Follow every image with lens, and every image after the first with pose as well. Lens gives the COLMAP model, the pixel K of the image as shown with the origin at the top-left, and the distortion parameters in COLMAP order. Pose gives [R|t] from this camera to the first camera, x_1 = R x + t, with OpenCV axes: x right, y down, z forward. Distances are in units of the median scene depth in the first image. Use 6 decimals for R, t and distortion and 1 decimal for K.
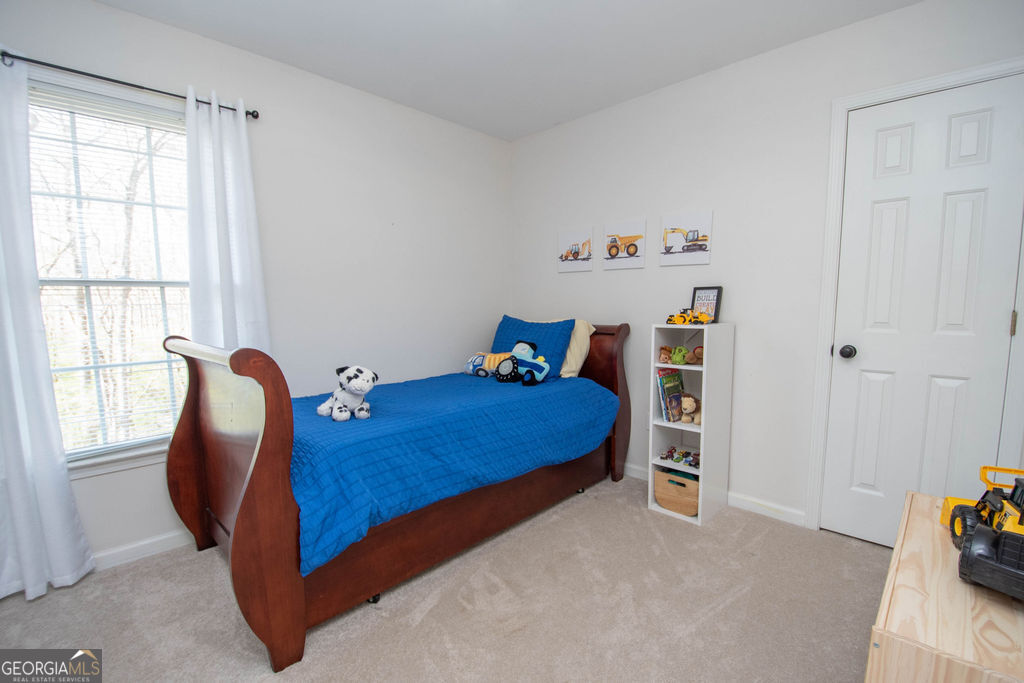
lens RADIAL K [[452.5, 0, 516.3], [0, 452.5, 354.5], [0, 0, 1]] dist [0.015241, -0.025206]
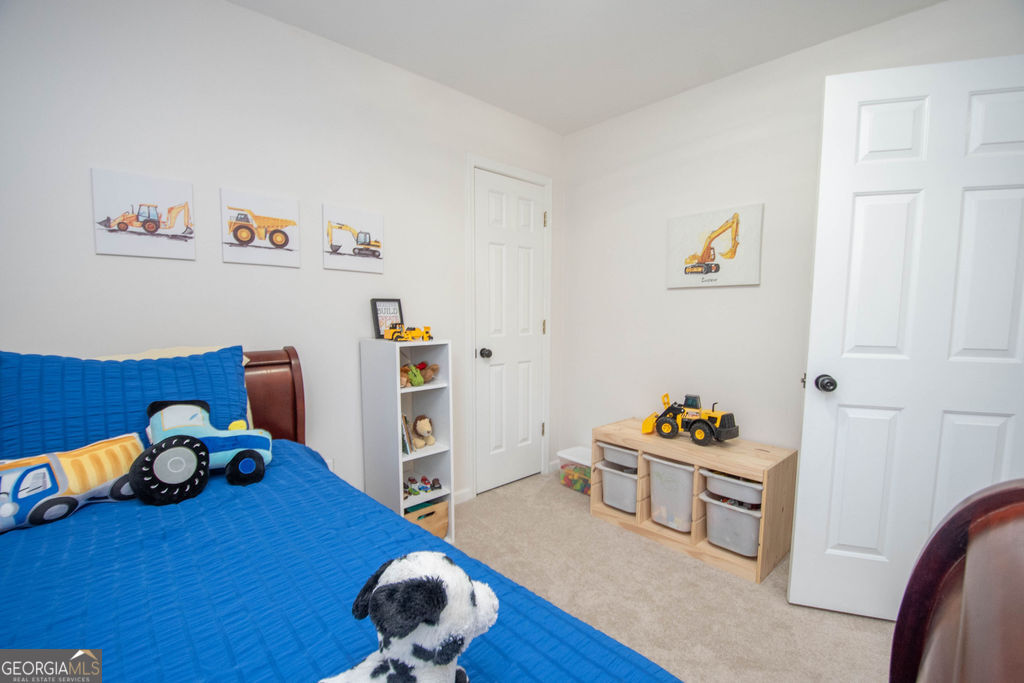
lens RADIAL K [[452.5, 0, 516.3], [0, 452.5, 354.5], [0, 0, 1]] dist [0.015241, -0.025206]
pose [[0.037972, -0.093872, 0.994860, -0.433214], [0.103329, 0.990610, 0.089527, -0.082883], [-0.993922, 0.099399, 0.047315, 0.634464]]
